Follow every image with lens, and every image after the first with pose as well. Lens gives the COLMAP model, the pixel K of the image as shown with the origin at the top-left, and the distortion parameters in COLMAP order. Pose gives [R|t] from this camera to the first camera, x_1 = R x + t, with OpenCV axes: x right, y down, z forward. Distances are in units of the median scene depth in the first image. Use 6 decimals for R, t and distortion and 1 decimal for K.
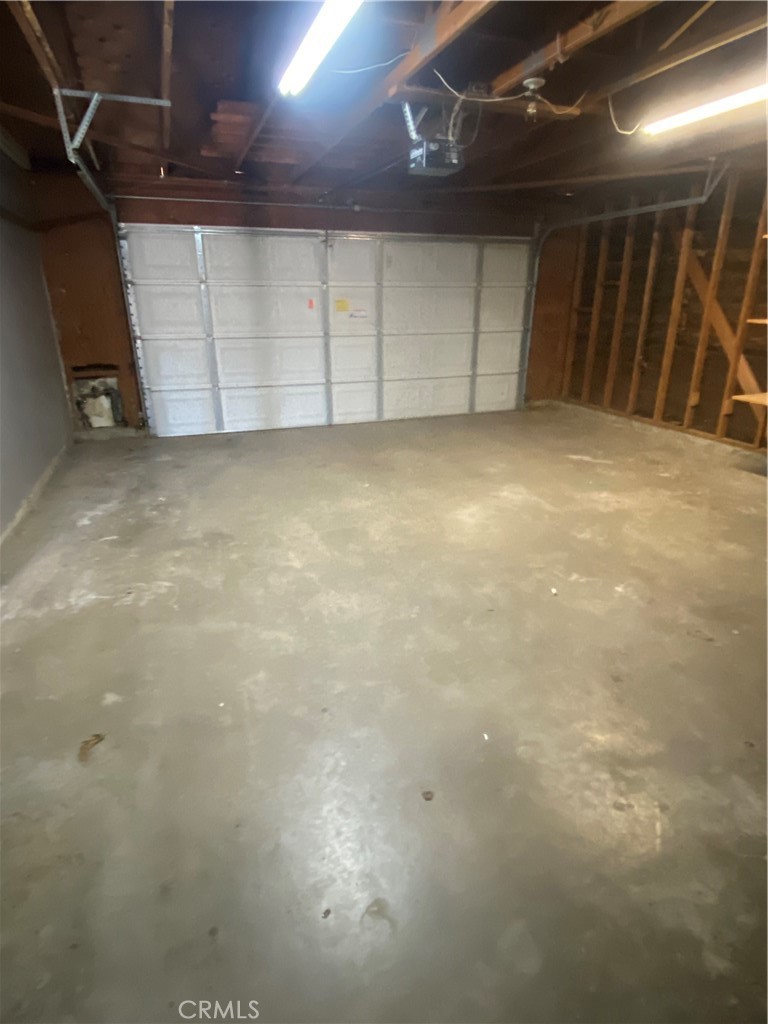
lens RADIAL K [[559.8, 0, 384.0], [0, 559.8, 512.0], [0, 0, 1]] dist [0.070103, -0.073193]
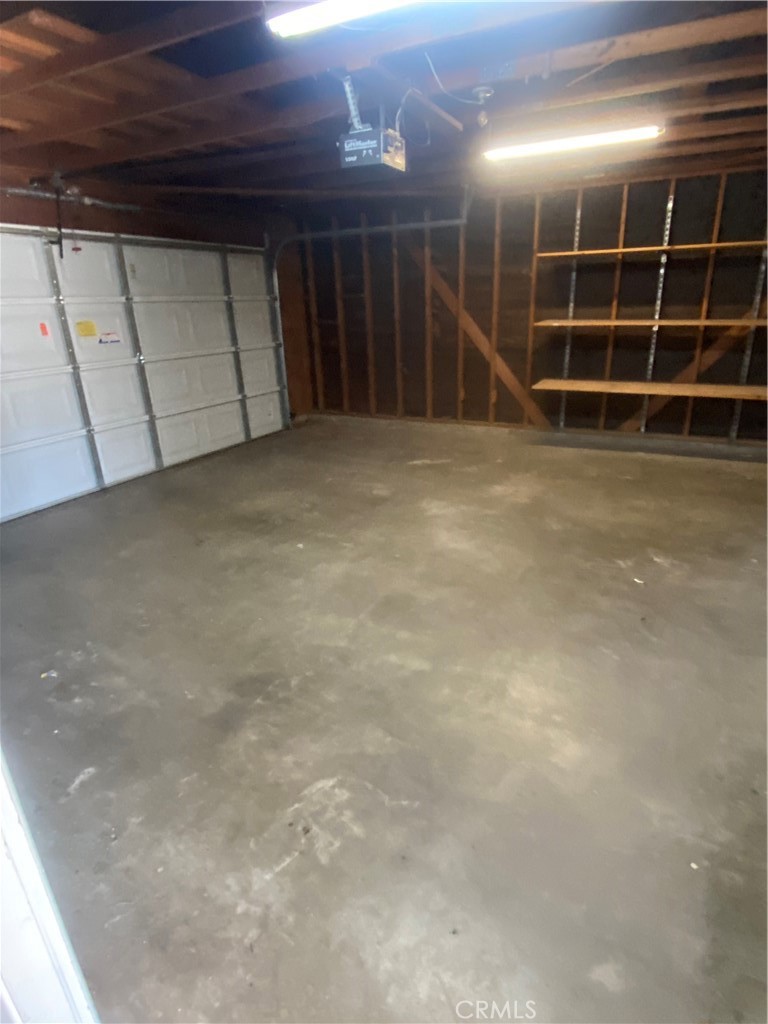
lens RADIAL K [[558.8, 0, 384.0], [0, 558.8, 512.0], [0, 0, 1]] dist [0.032863, -0.031666]
pose [[0.726924, -0.259751, 0.635697, -0.393622], [0.270912, 0.959096, 0.082106, -0.115042], [-0.631021, 0.112533, 0.767560, 0.273773]]
